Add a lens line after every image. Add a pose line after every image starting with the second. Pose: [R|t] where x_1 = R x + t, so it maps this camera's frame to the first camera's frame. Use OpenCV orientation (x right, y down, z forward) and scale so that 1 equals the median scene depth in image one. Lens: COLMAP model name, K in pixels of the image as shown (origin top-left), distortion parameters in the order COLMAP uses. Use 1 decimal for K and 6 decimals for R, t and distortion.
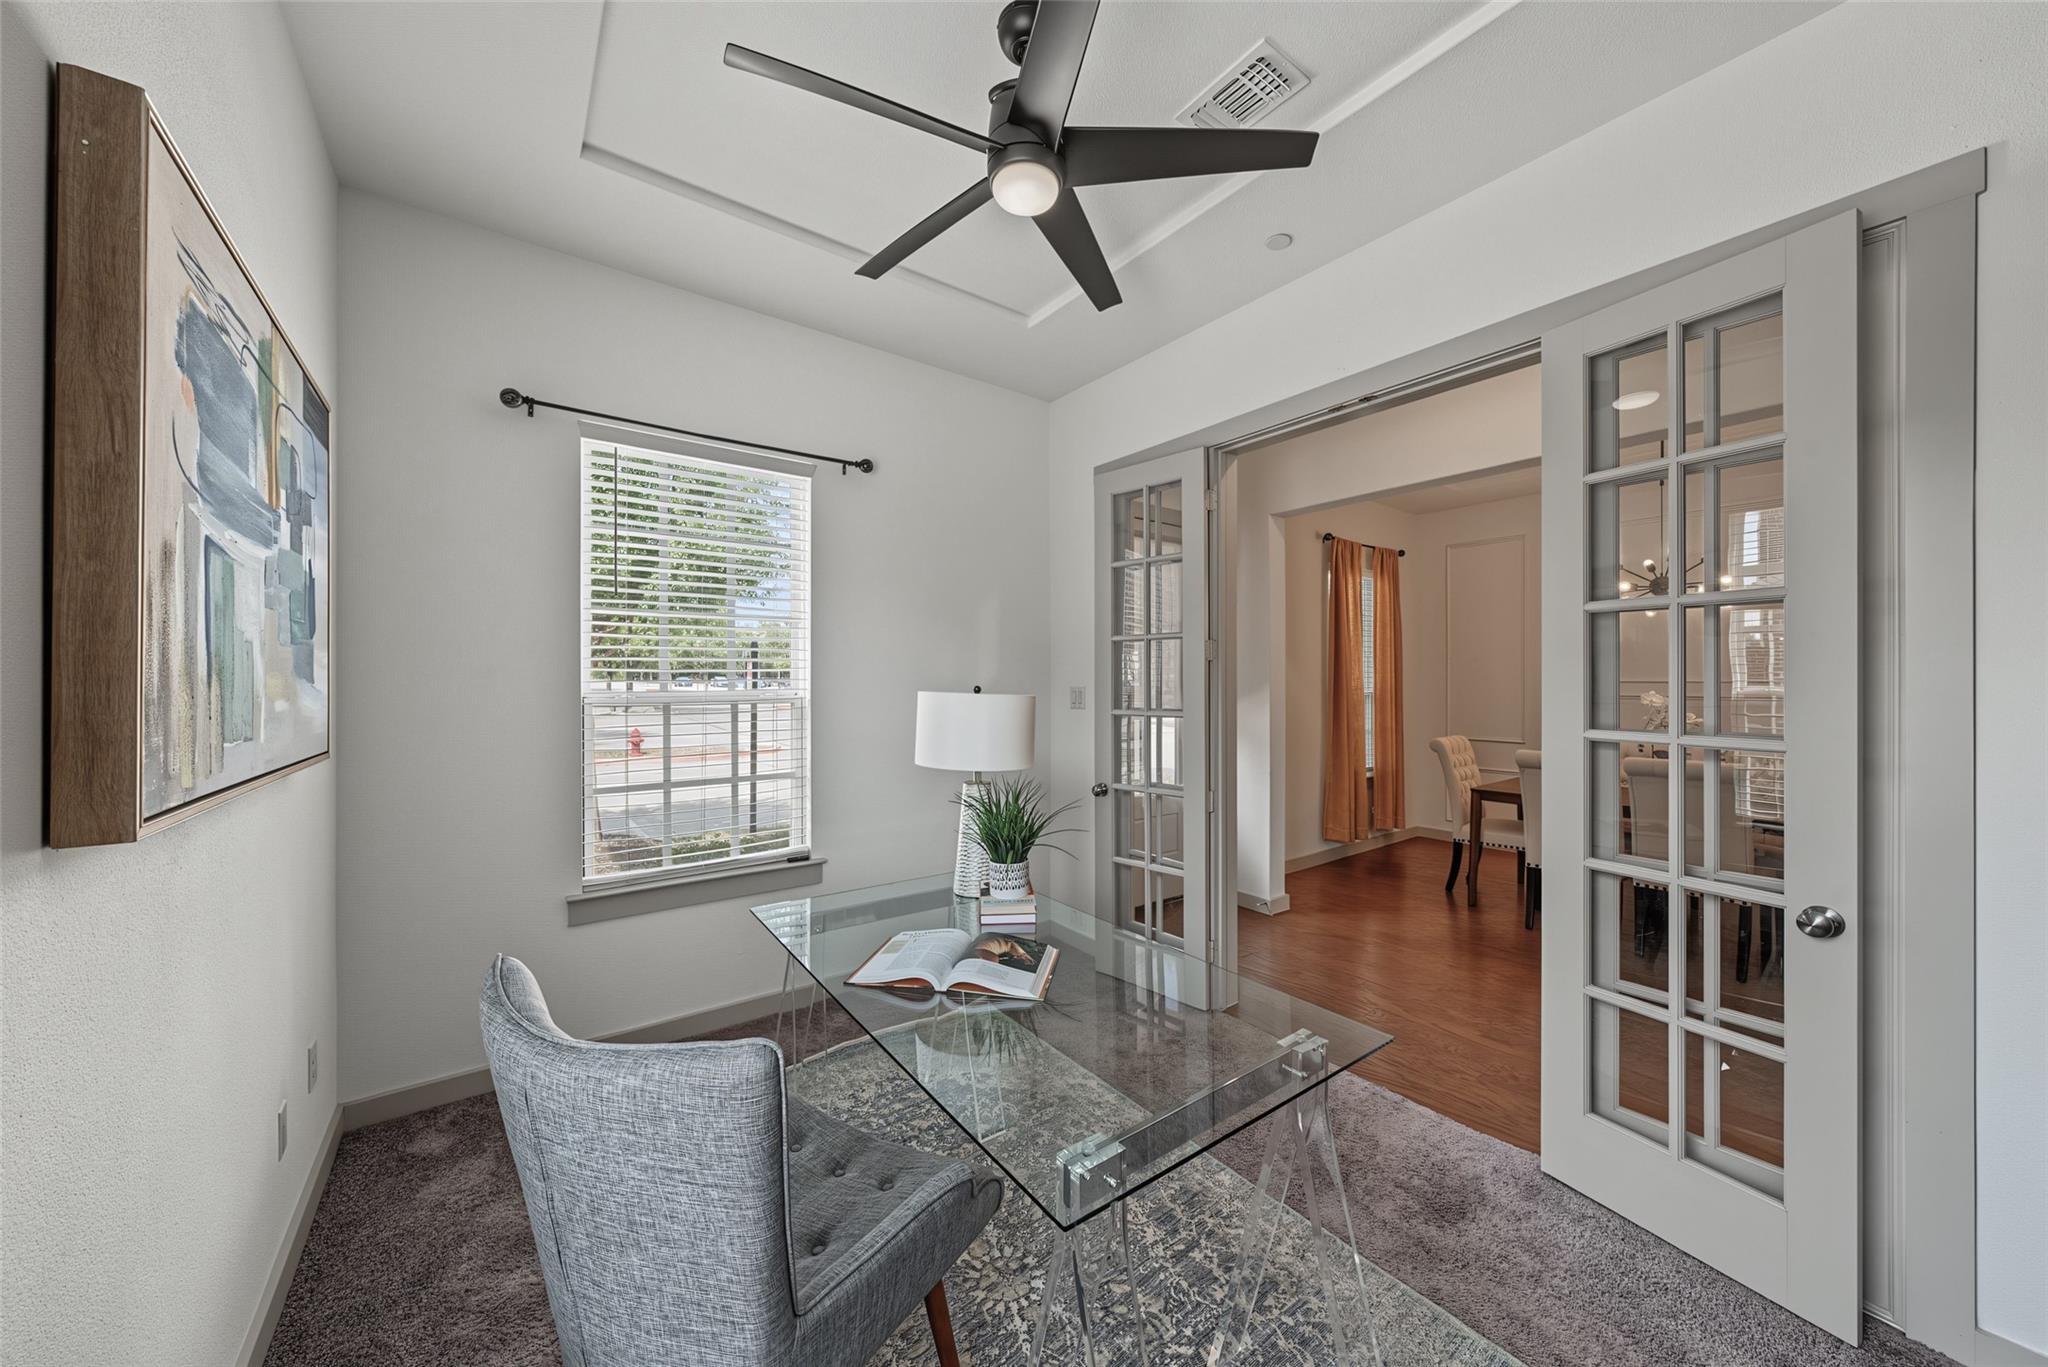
lens RADIAL K [[715.5, 0, 1029.7], [0, 715.5, 681.4], [0, 0, 1]] dist [-0.002092, -0.000027]
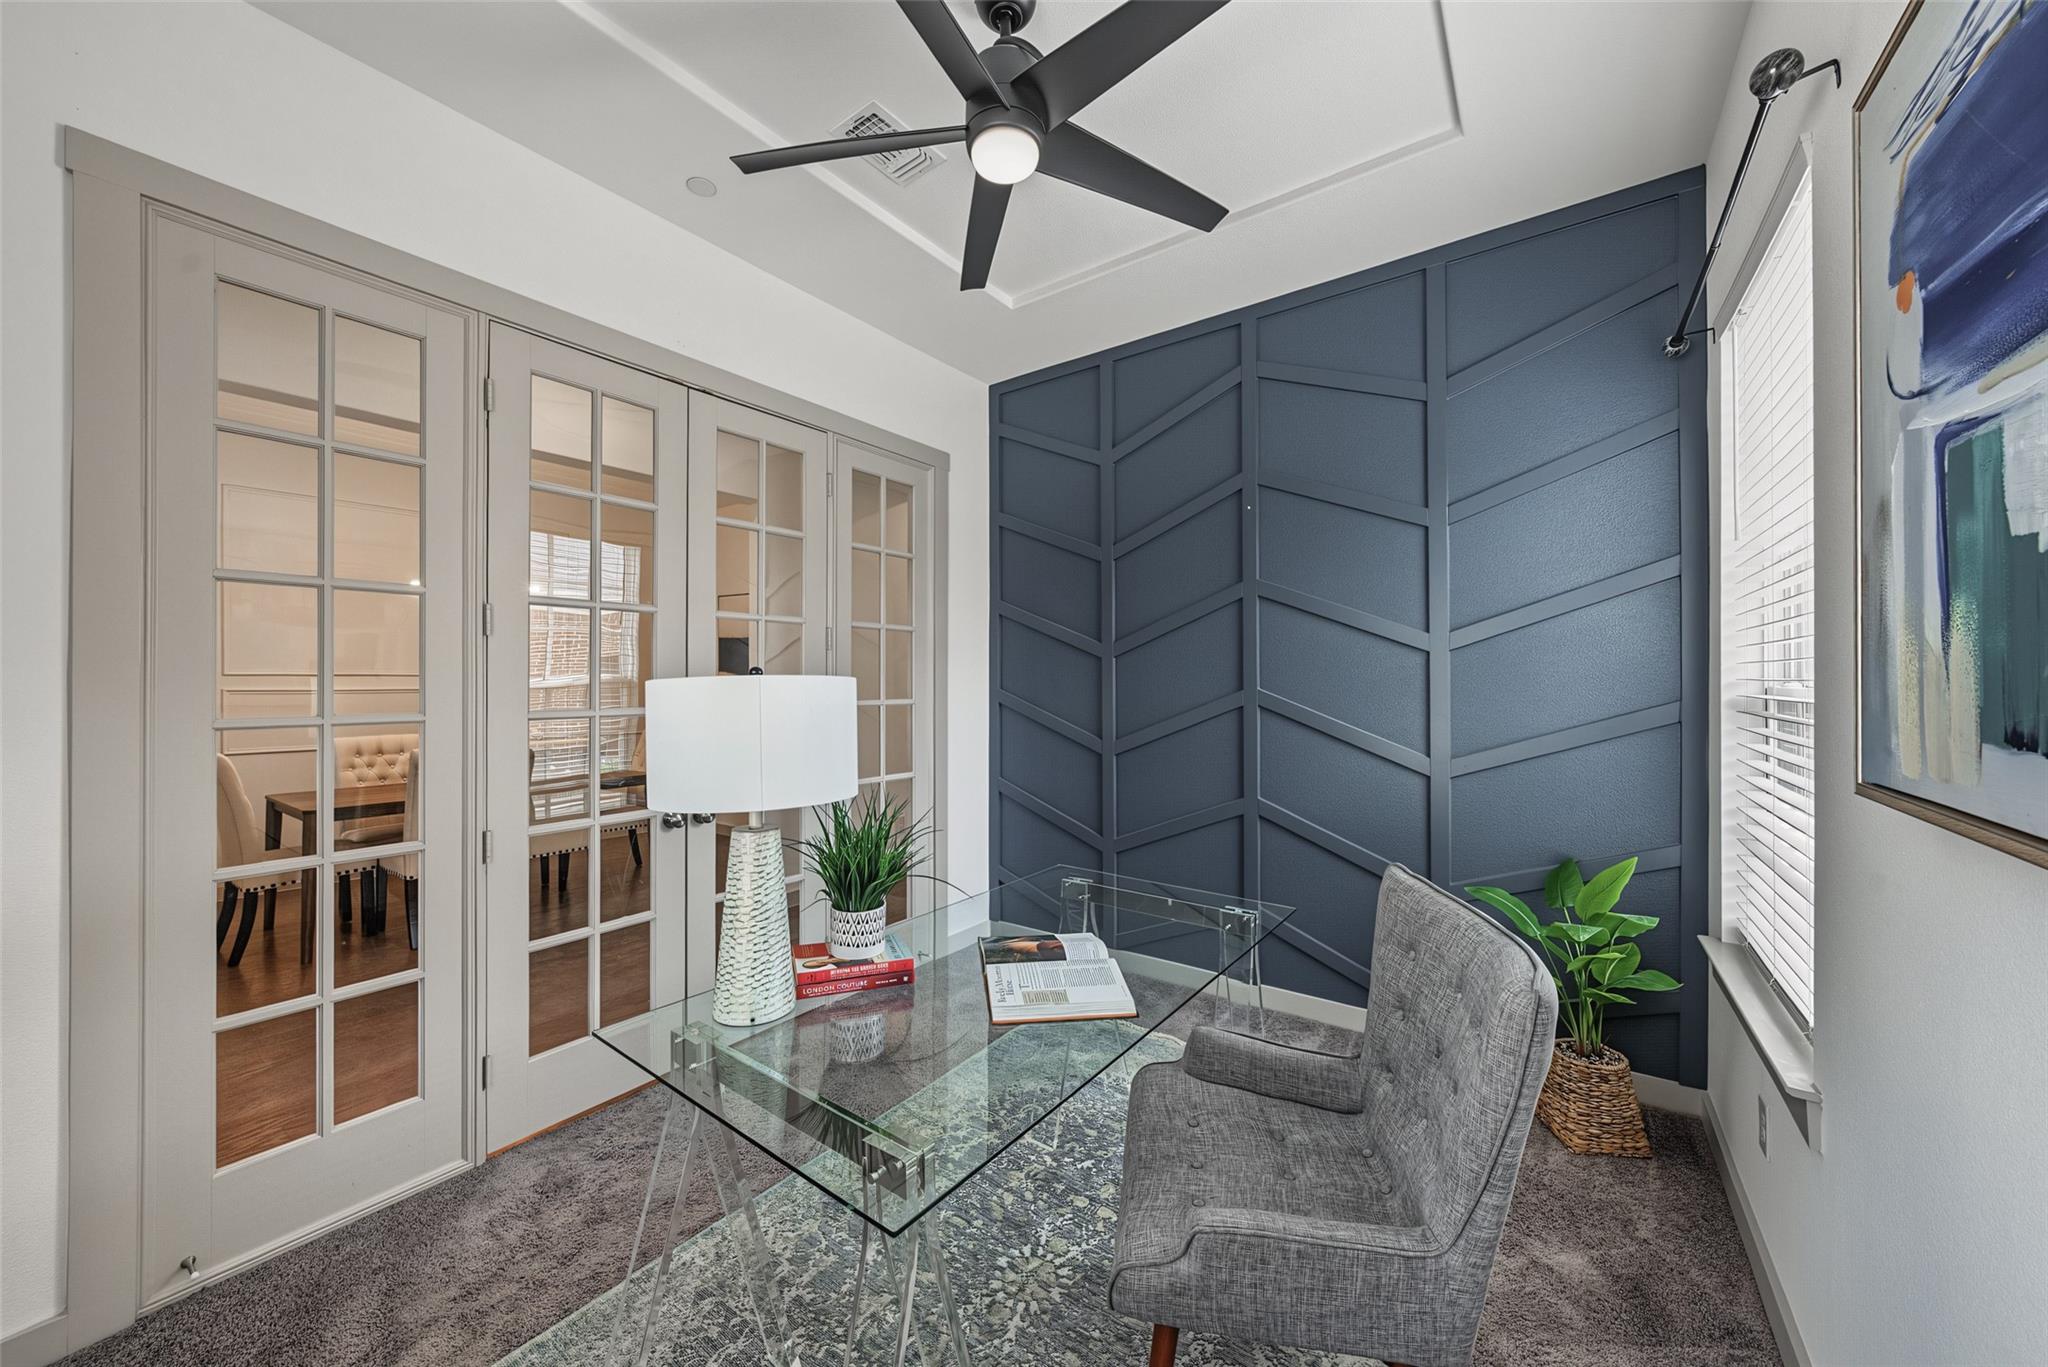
lens RADIAL K [[715.5, 0, 1029.7], [0, 715.5, 681.4], [0, 0, 1]] dist [-0.002092, -0.000027]
pose [[-0.292470, 0.003369, 0.956269, -0.914817], [-0.001677, 0.999990, -0.004036, 0.026083], [-0.956273, -0.002784, -0.292461, 1.217281]]
